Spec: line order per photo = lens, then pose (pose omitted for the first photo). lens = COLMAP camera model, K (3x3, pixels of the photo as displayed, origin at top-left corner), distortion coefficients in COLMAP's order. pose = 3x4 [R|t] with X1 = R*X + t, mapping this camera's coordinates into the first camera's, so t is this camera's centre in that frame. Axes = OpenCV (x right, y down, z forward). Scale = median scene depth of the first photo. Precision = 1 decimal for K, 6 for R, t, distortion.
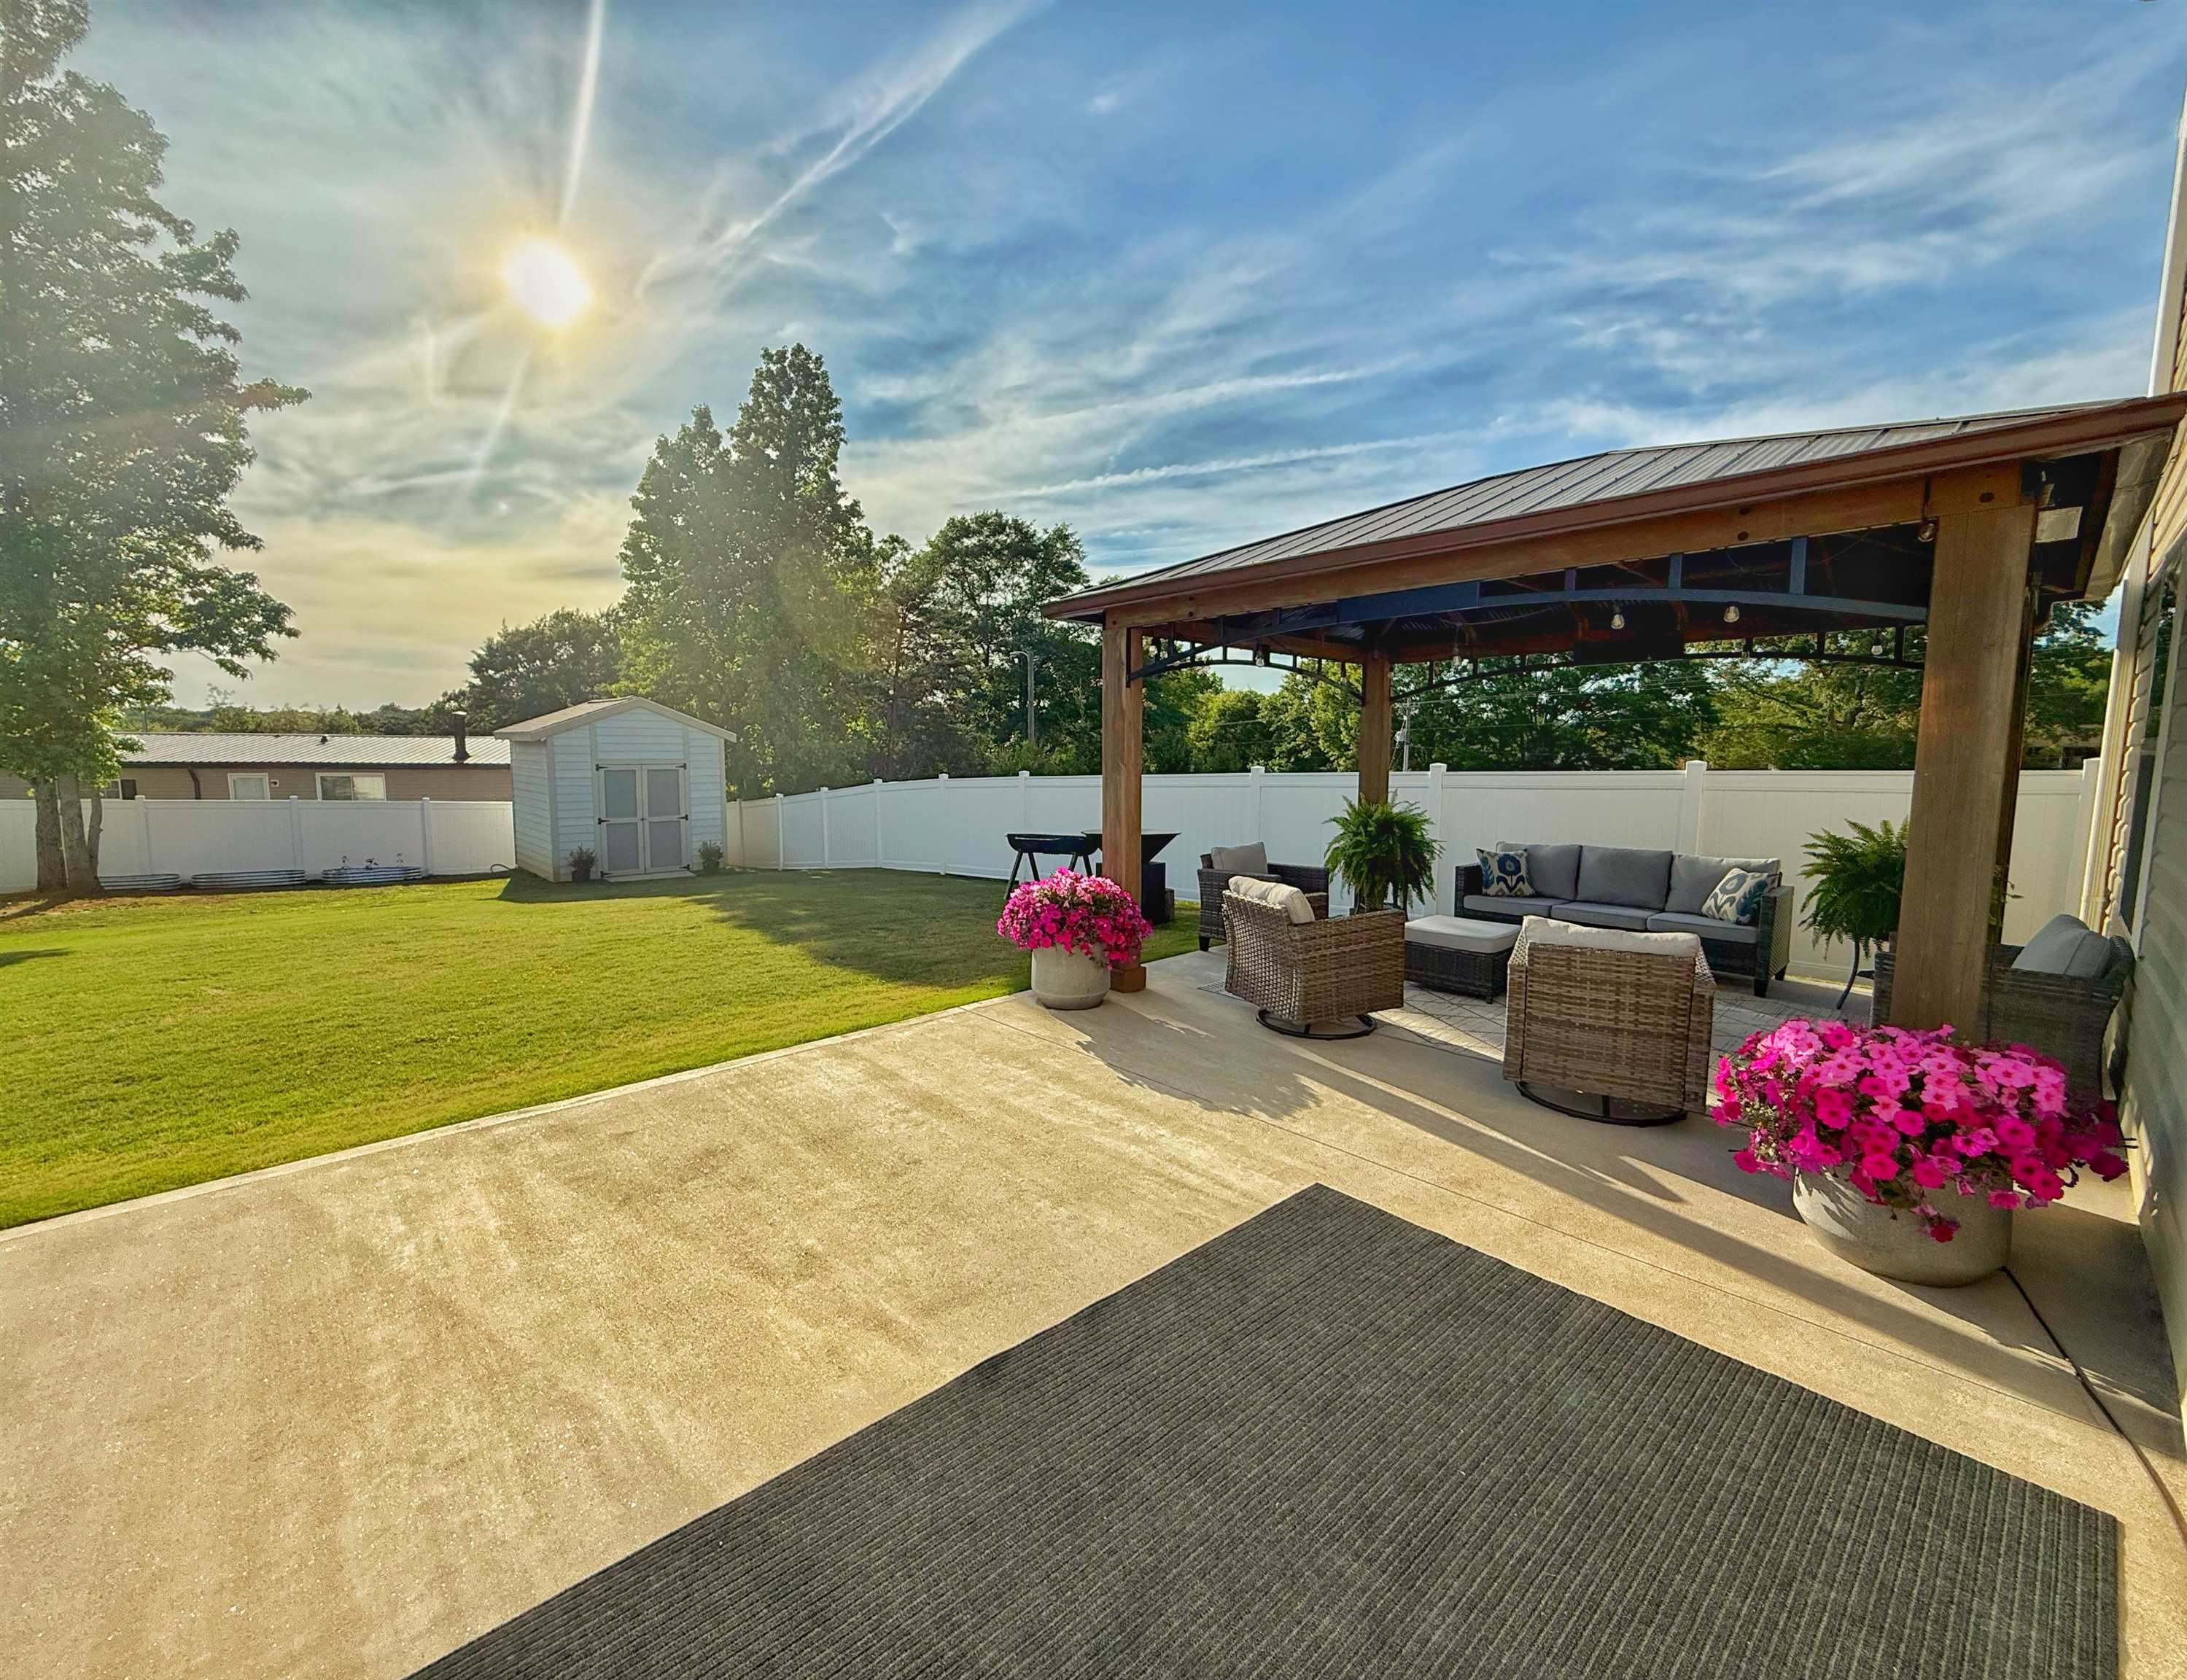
lens RADIAL K [[894.8, 0, 1093.5], [0, 894.8, 840.0], [0, 0, 1]] dist [0.024621, -0.000175]
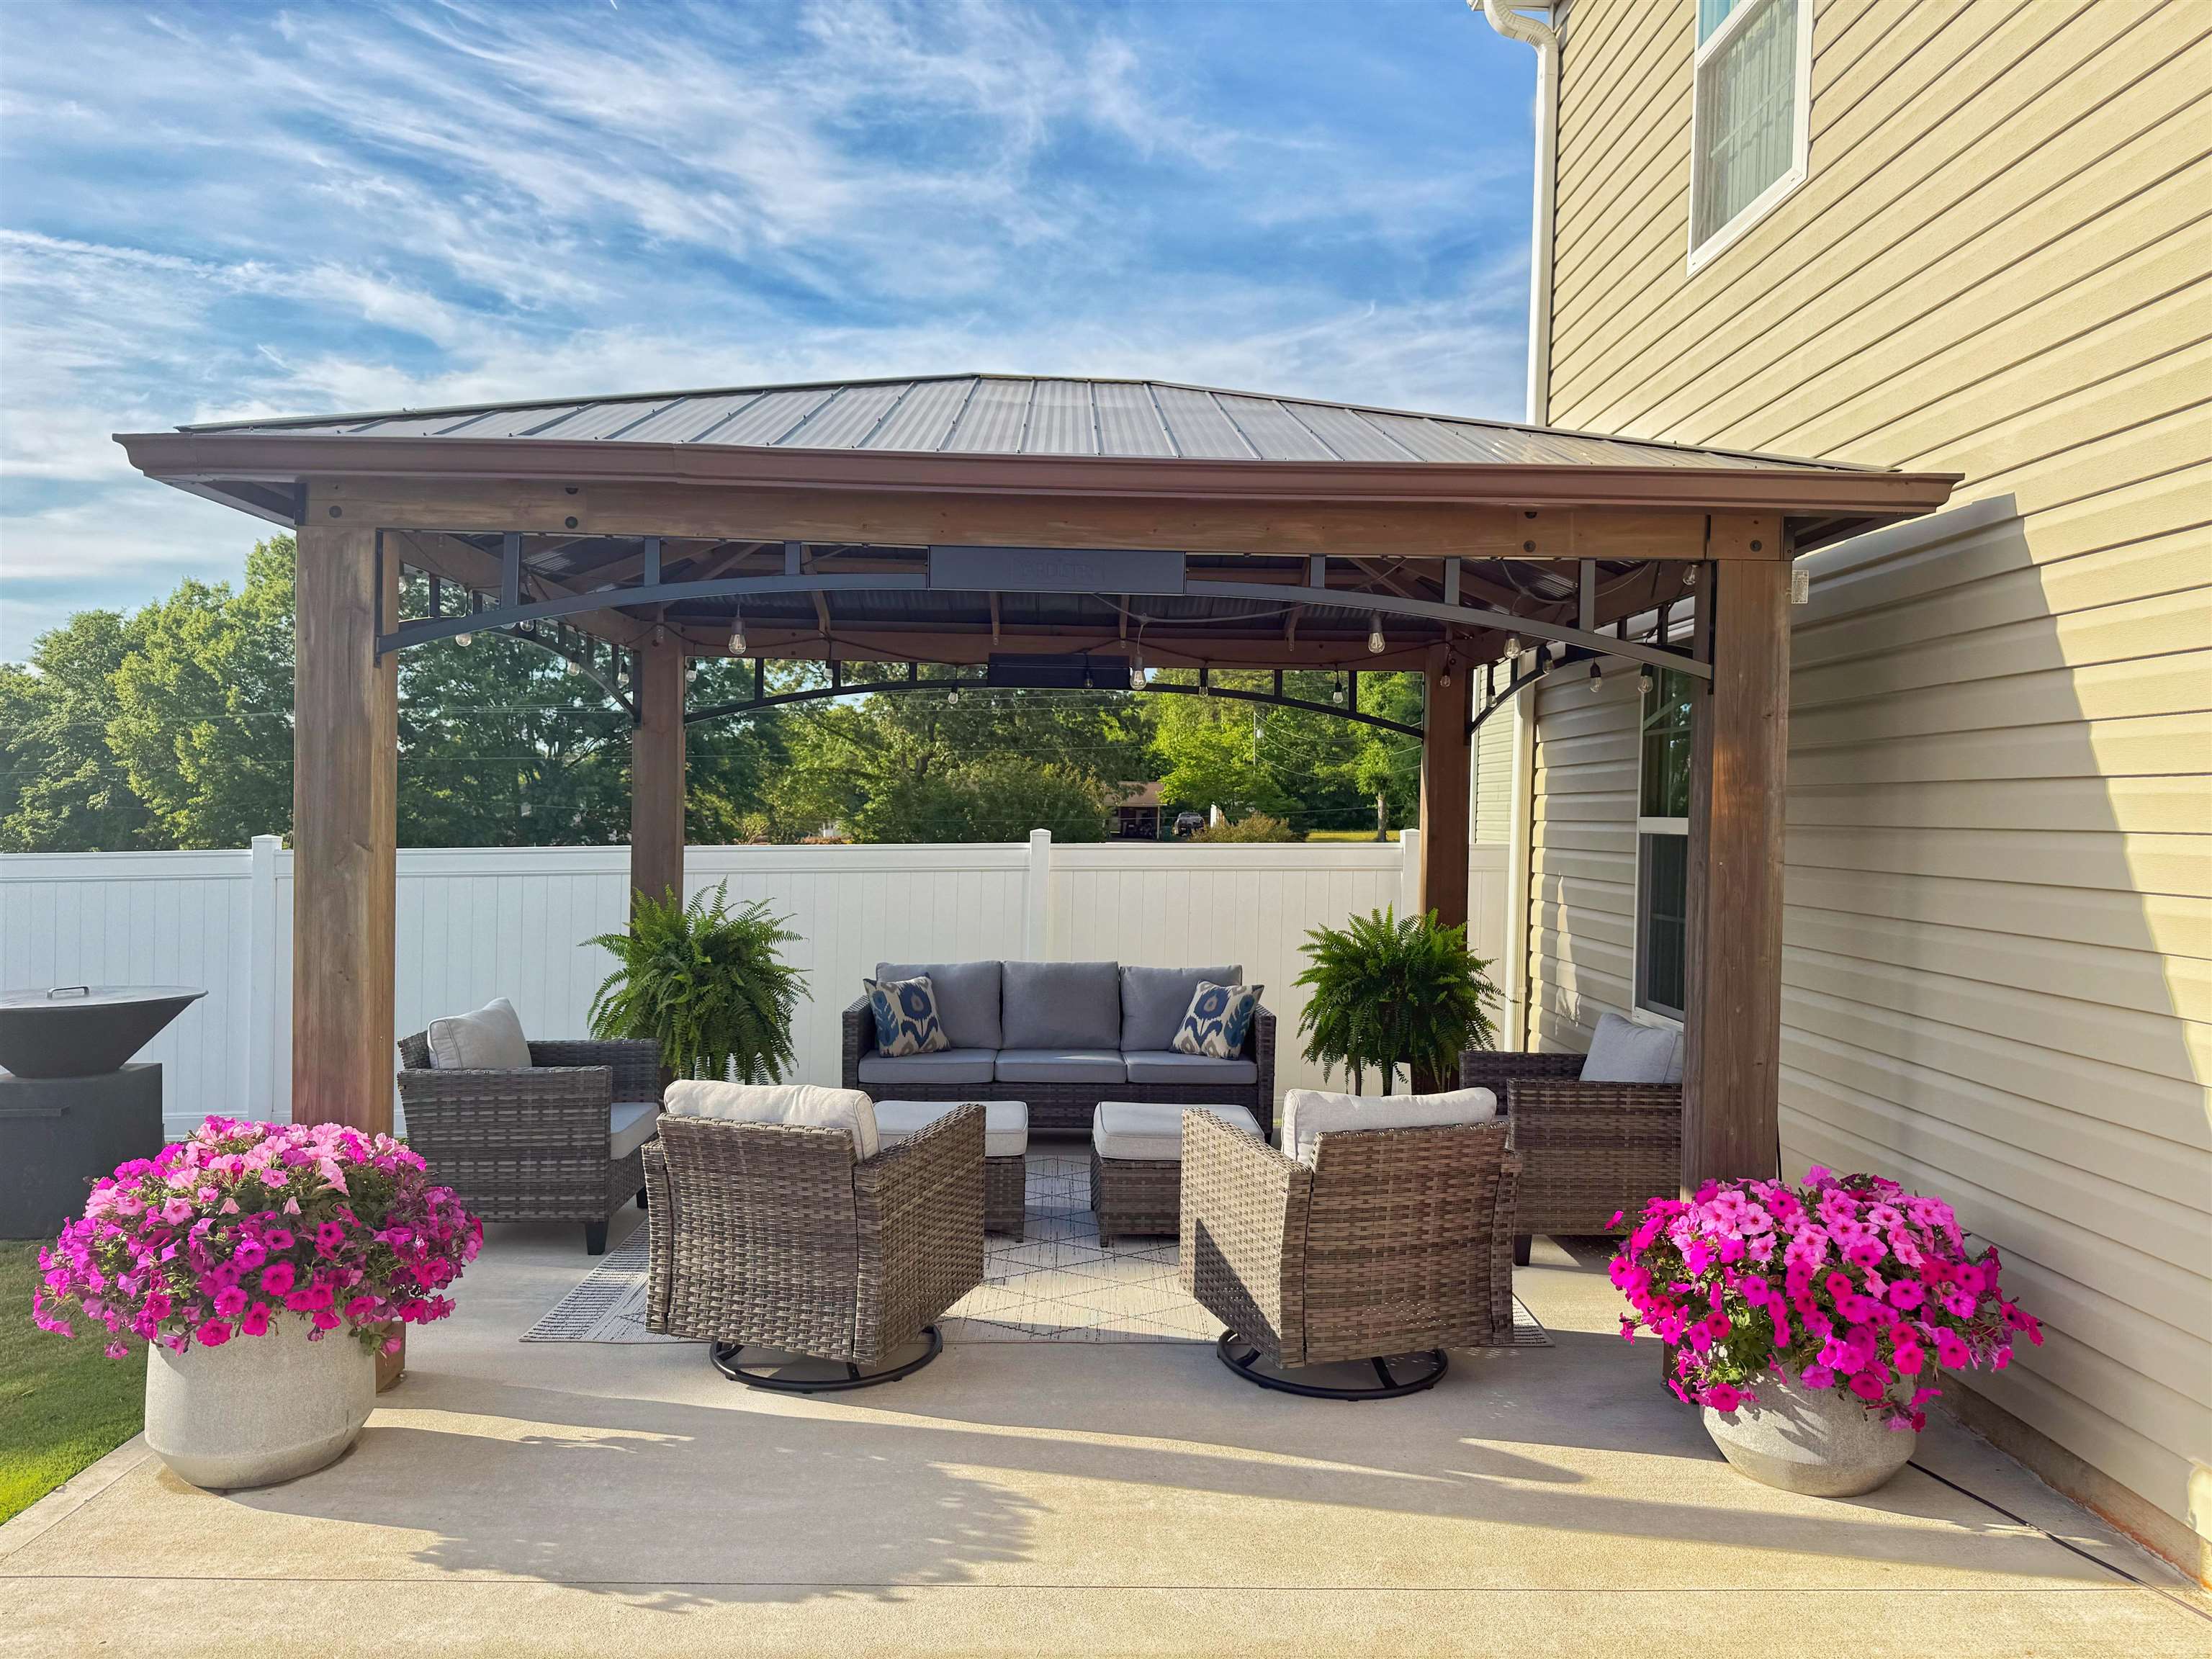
lens RADIAL K [[1531.1, 0, 1106.0], [0, 1531.1, 829.5], [0, 0, 1]] dist [0.065792, -0.063359]
pose [[0.676380, -0.002644, 0.736548, -0.223901], [0.060589, 0.996804, -0.052061, -0.027877], [-0.734057, 0.079840, 0.674378, 0.204953]]
